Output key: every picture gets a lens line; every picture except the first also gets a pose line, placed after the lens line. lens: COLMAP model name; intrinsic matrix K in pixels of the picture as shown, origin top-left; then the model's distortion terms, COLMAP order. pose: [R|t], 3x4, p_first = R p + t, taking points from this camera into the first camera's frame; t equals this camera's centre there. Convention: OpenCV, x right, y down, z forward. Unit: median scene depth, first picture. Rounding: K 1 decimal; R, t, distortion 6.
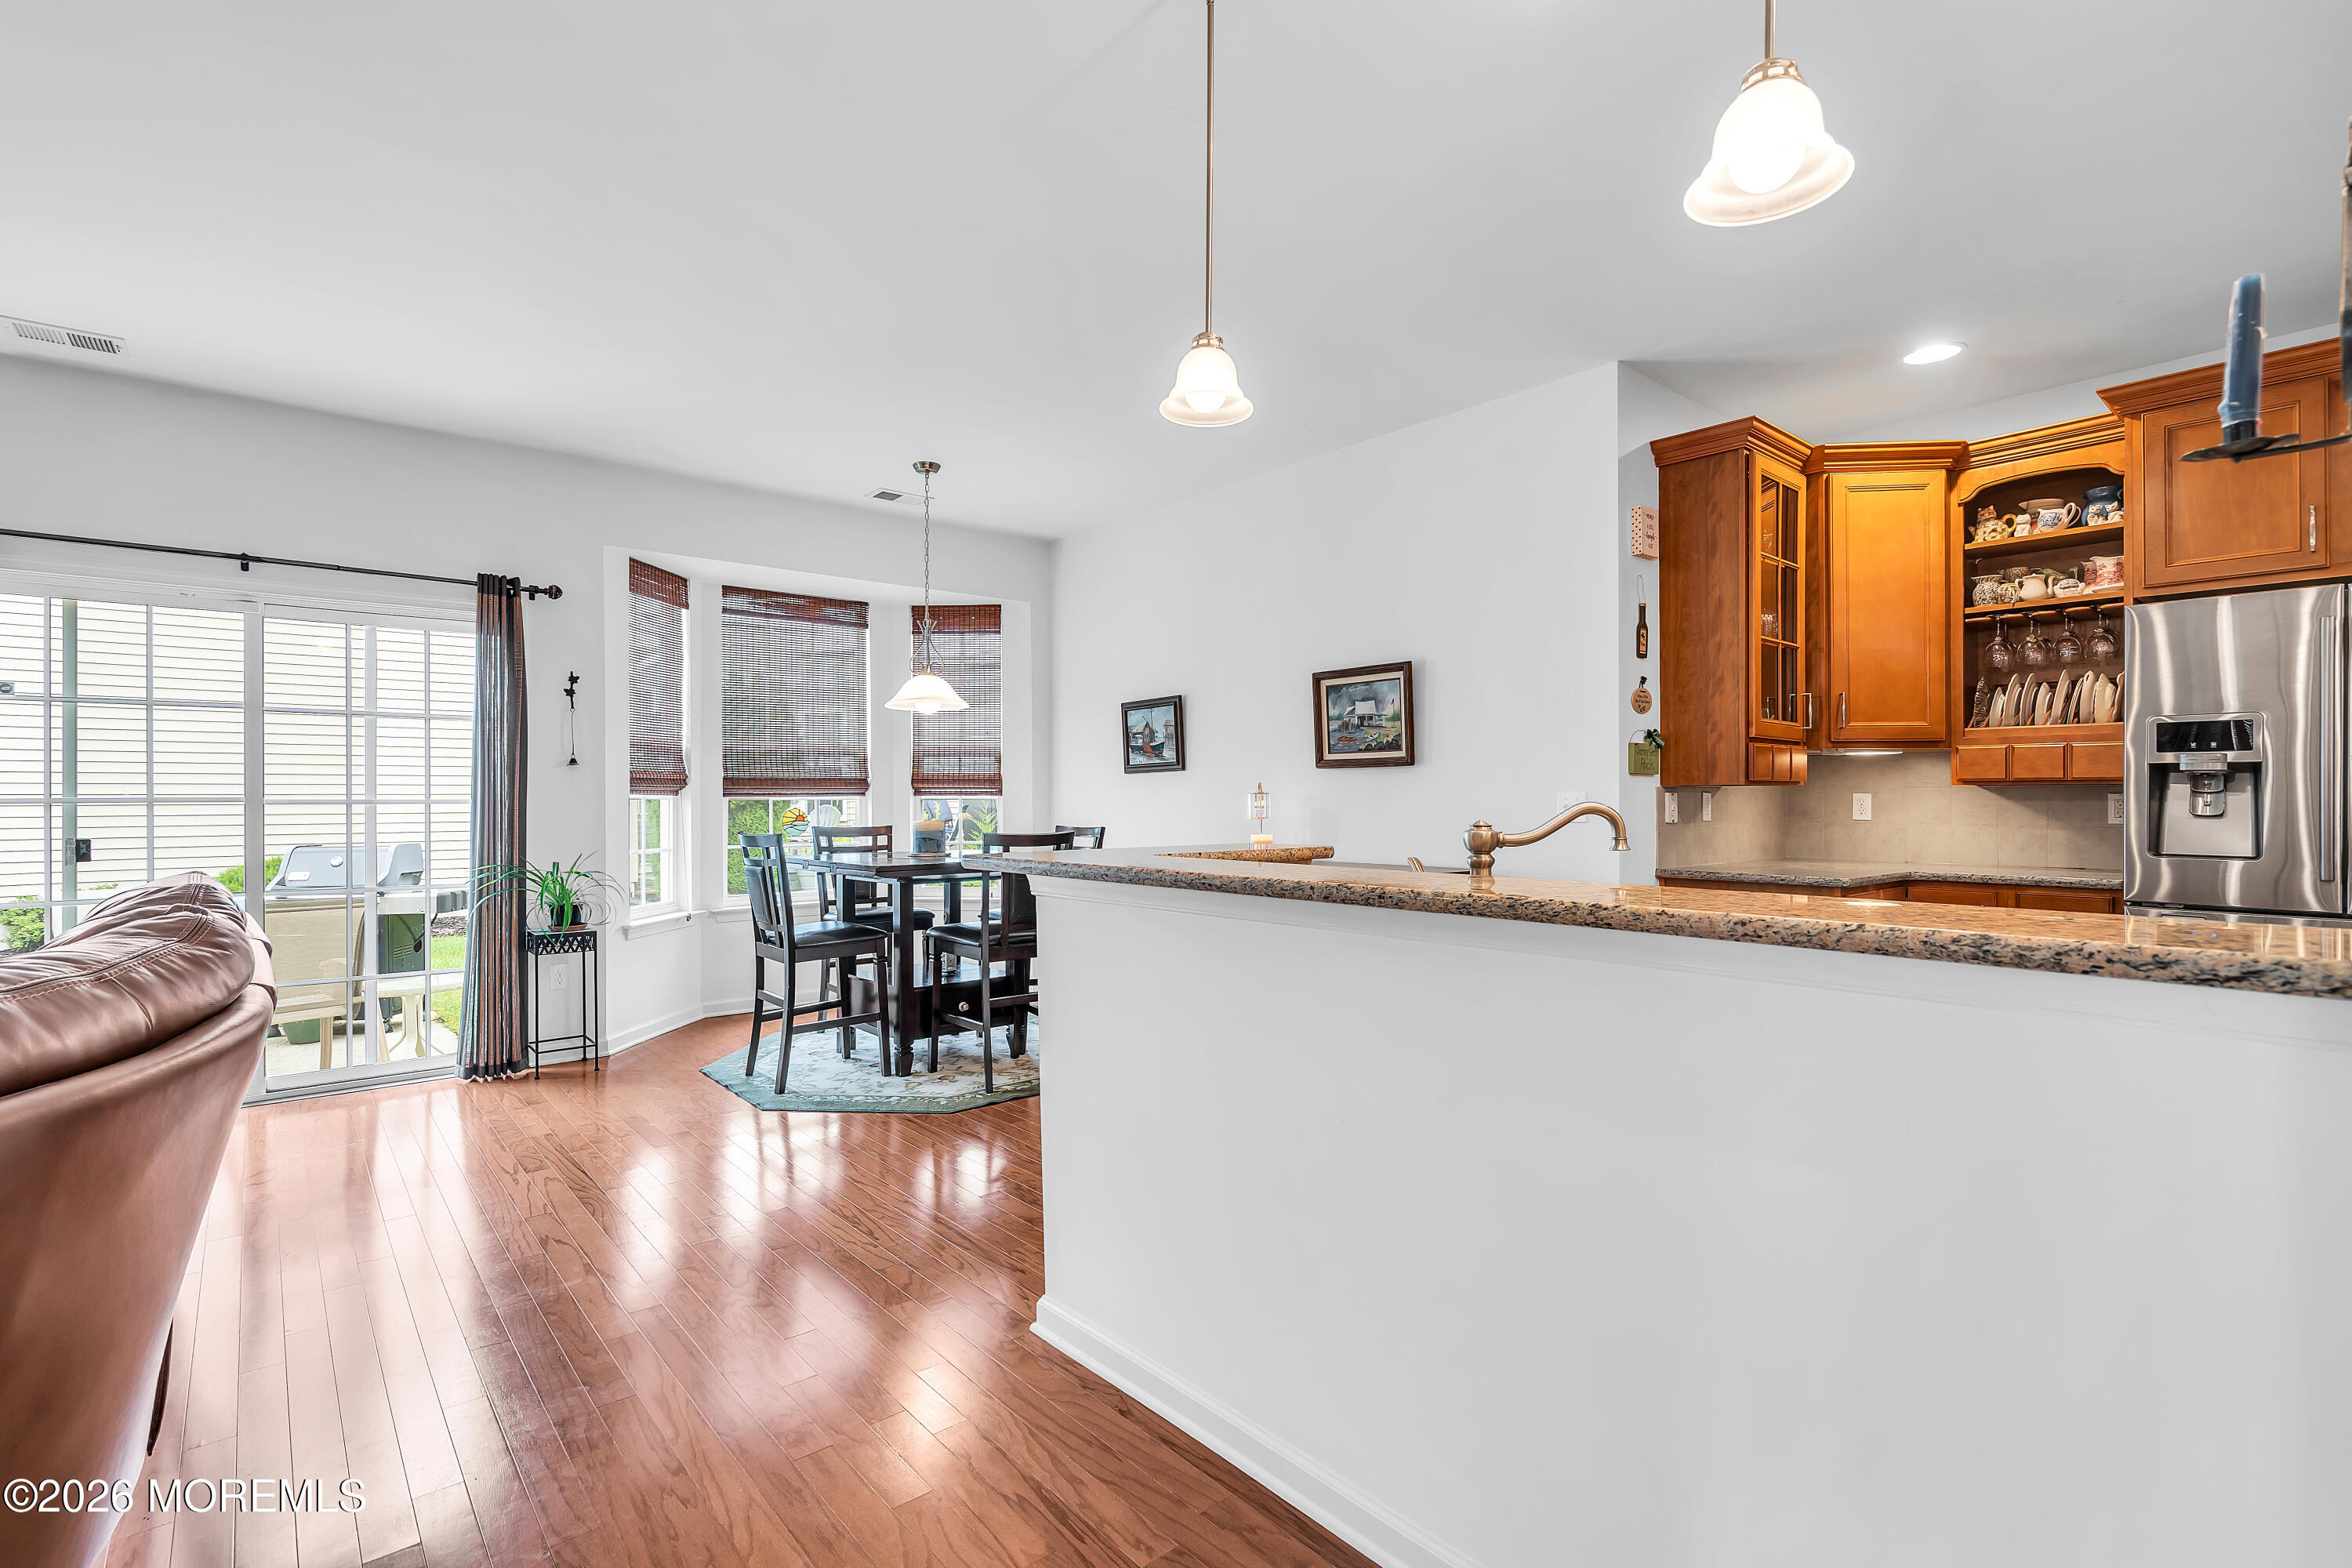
lens RADIAL K [[1083.6, 0, 1161.3], [0, 1083.6, 801.5], [0, 0, 1]] dist [-0.003479, 0.003282]
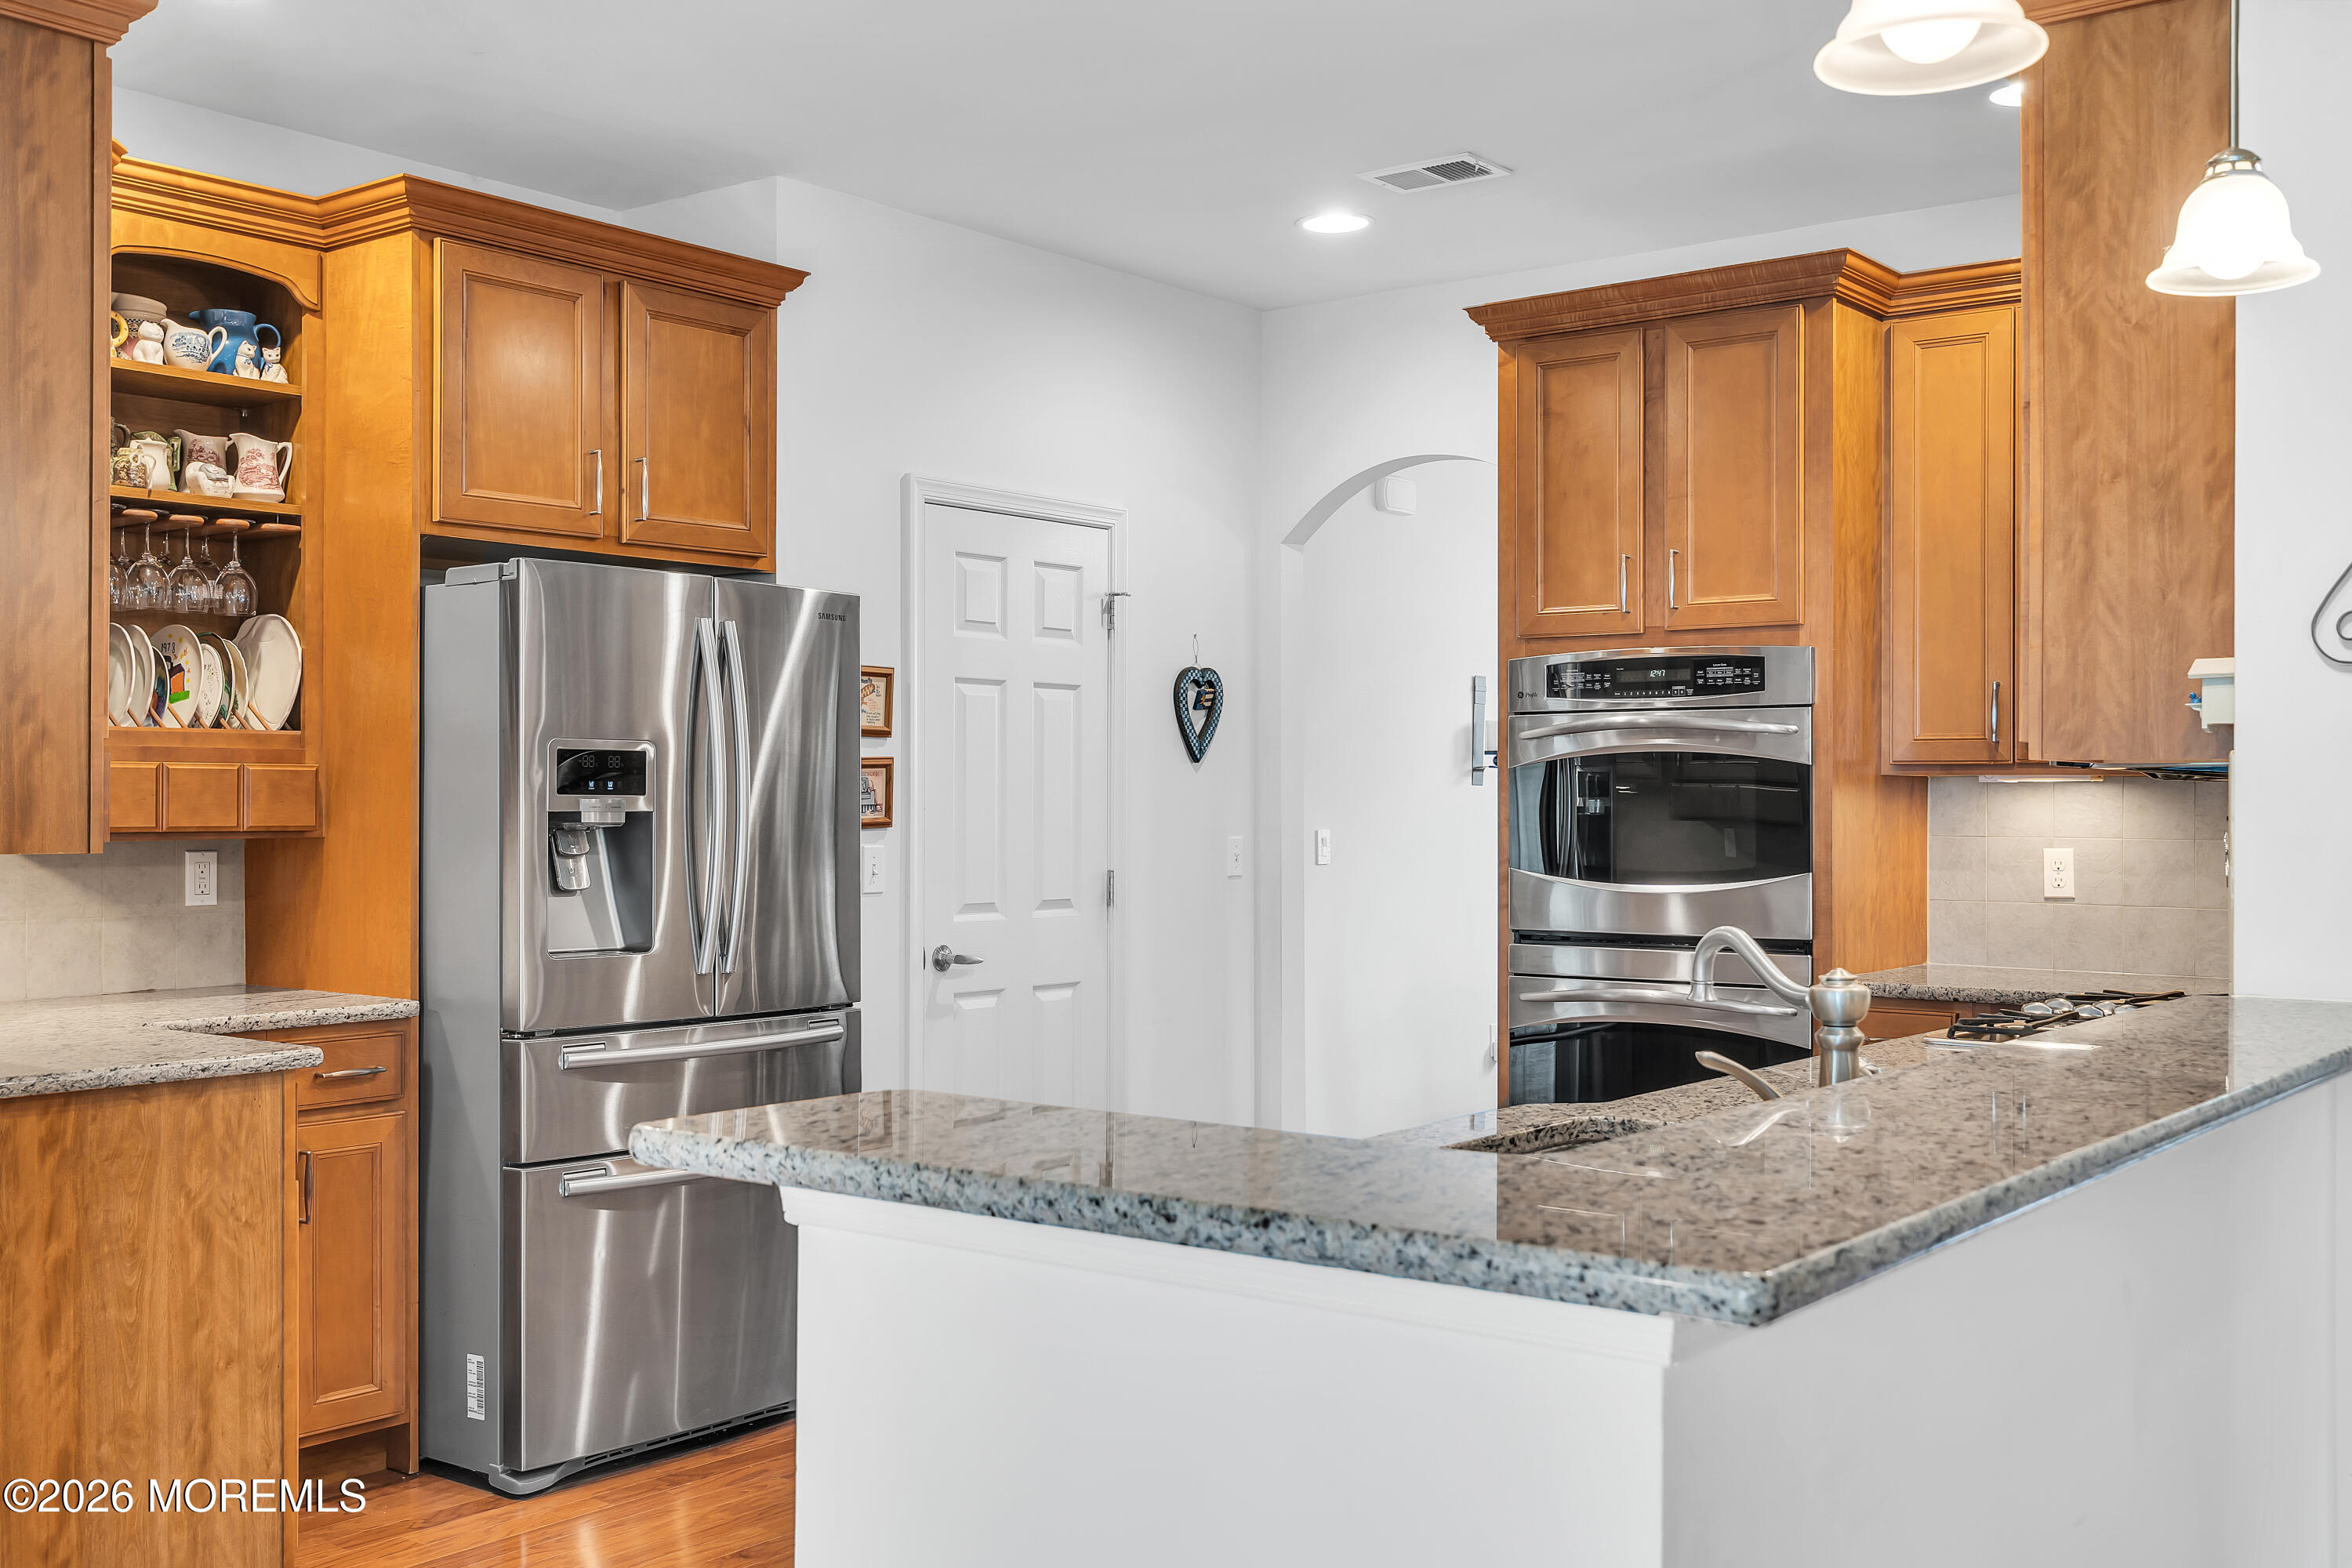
lens RADIAL K [[2328.8, 0, 1160.4], [0, 2328.8, 790.2], [0, 0, 1]] dist [-0.014733, 0.000000]
pose [[-0.205713, 0.002258, 0.978610, -0.338379], [0.003519, 0.999993, -0.001568, -0.030521], [-0.978606, 0.003121, -0.205719, 0.640492]]
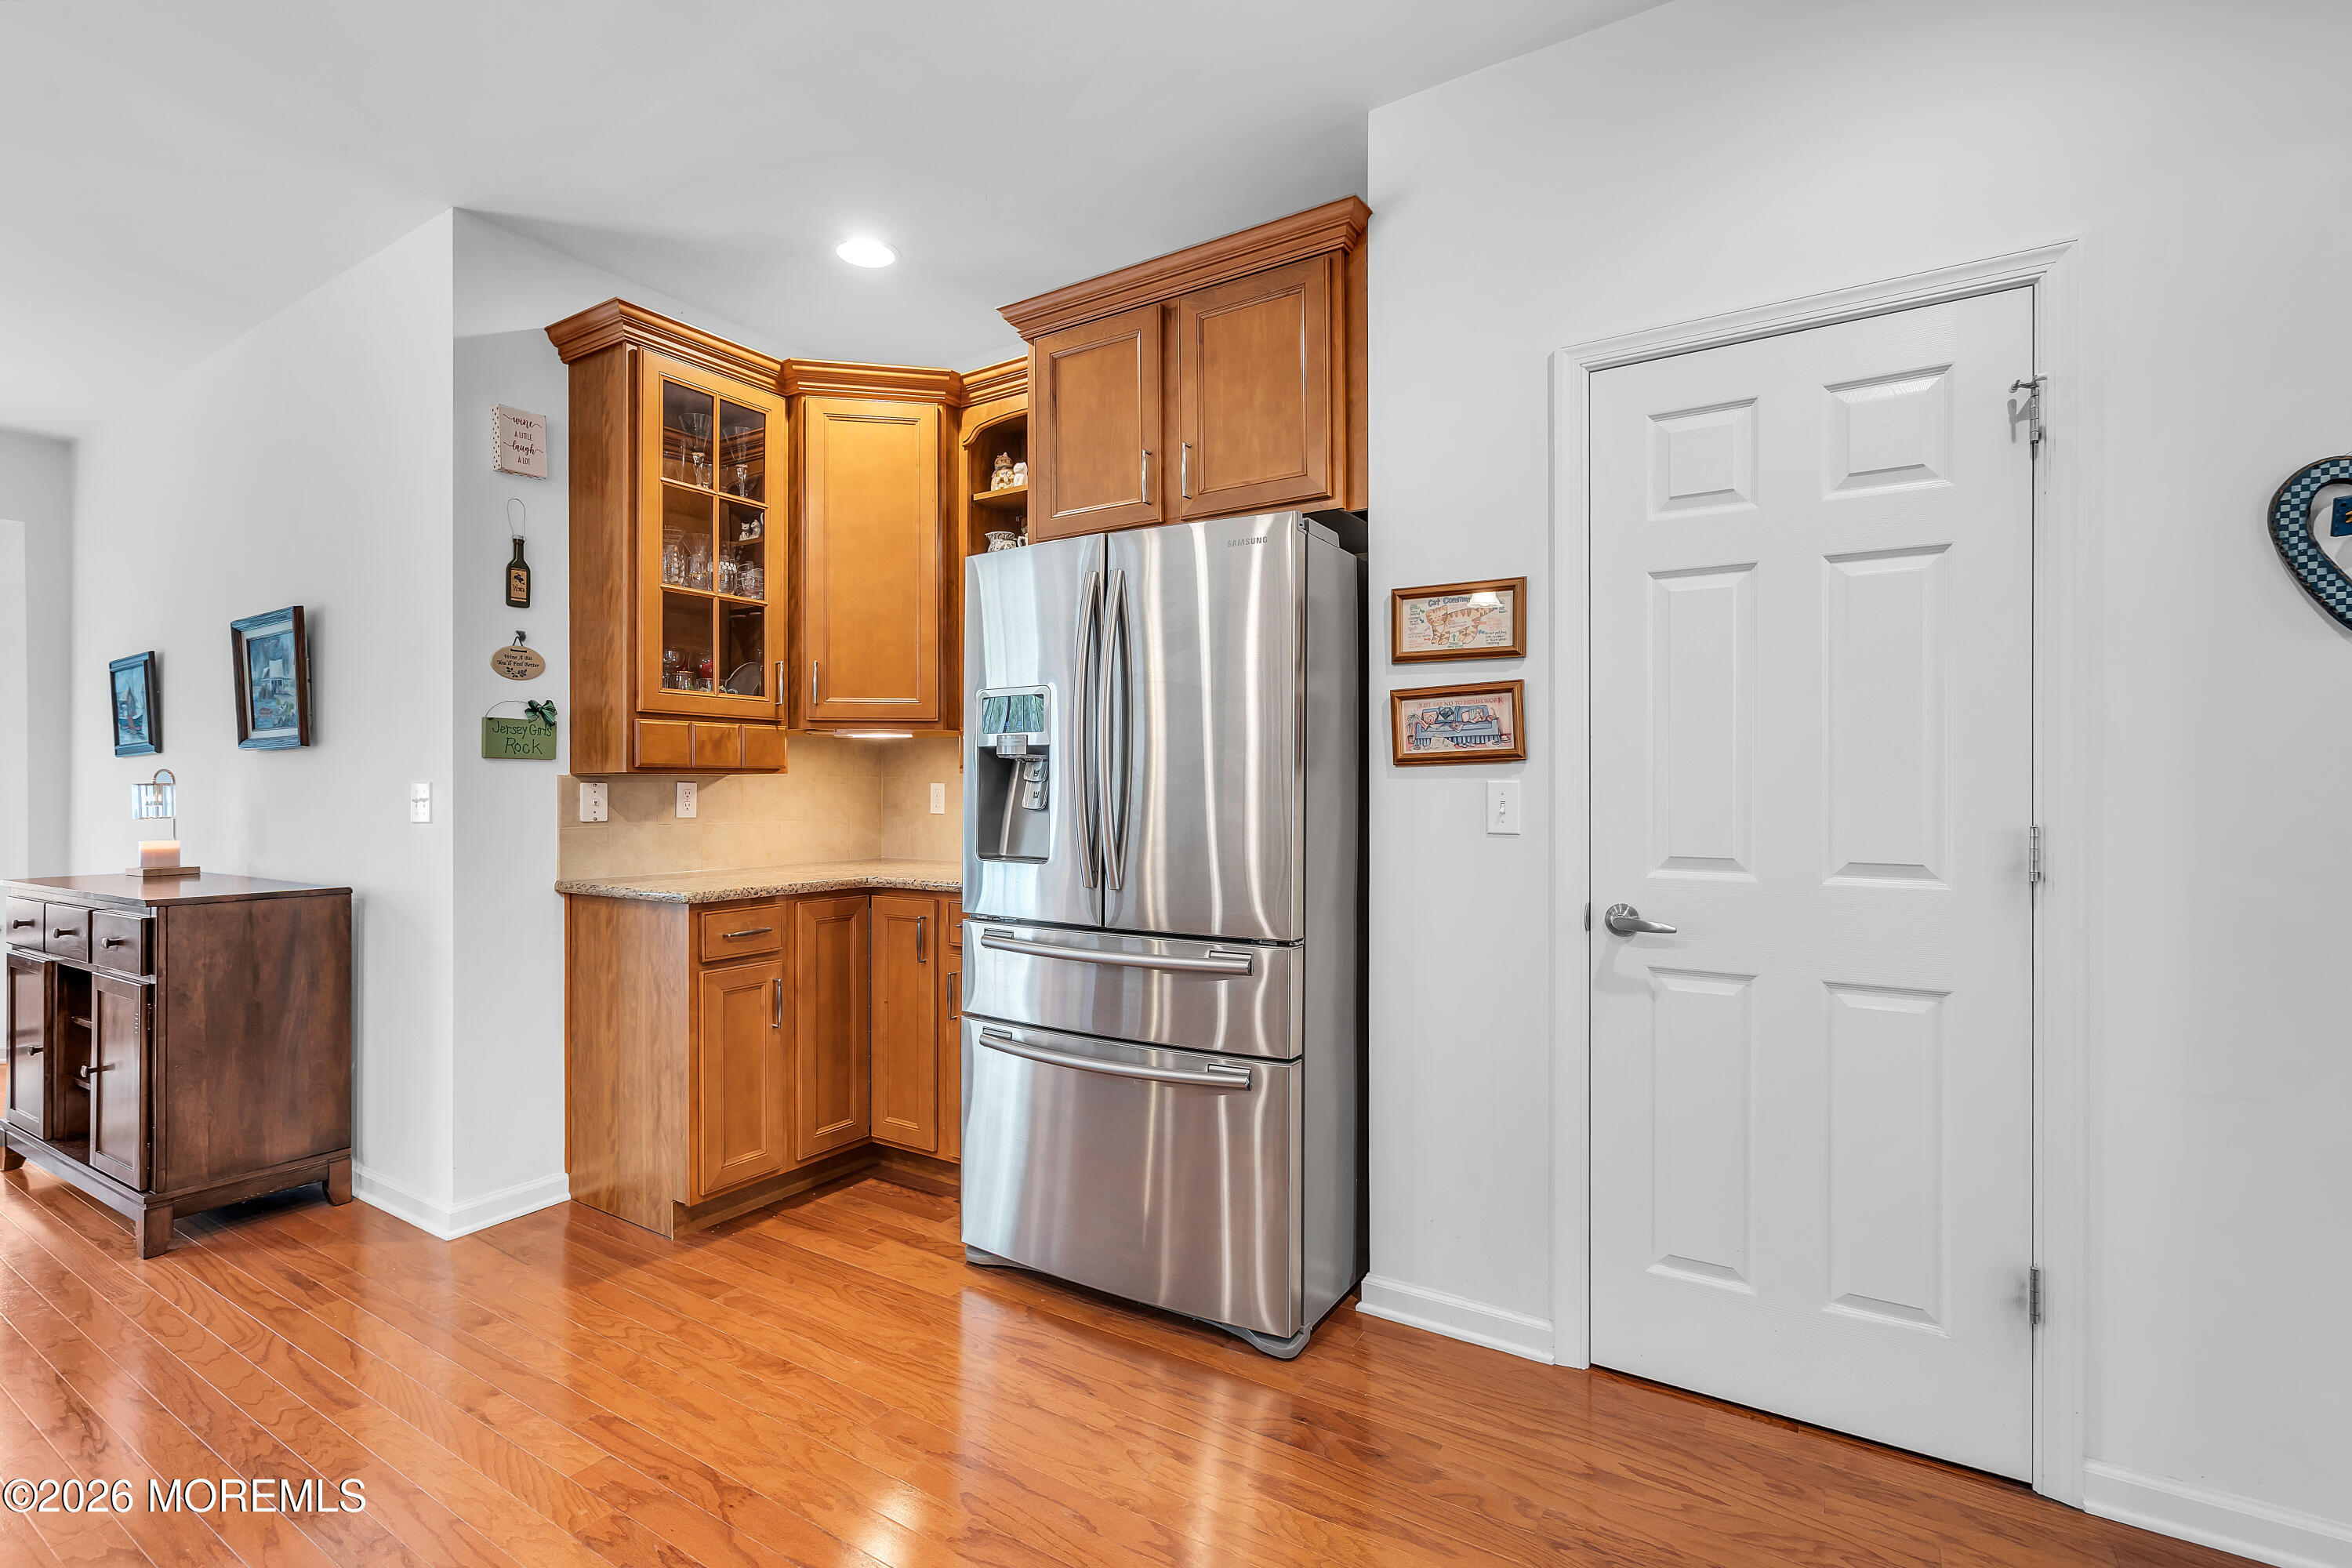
lens RADIAL K [[1083.6, 0, 1150.1], [0, 1083.6, 780.9], [0, 0, 1]] dist [-0.003479, 0.003282]
pose [[0.957168, -0.001083, 0.289531, 0.549953], [0.003692, 0.999957, -0.008463, -0.001207], [-0.289509, 0.009170, 0.957131, 0.119249]]
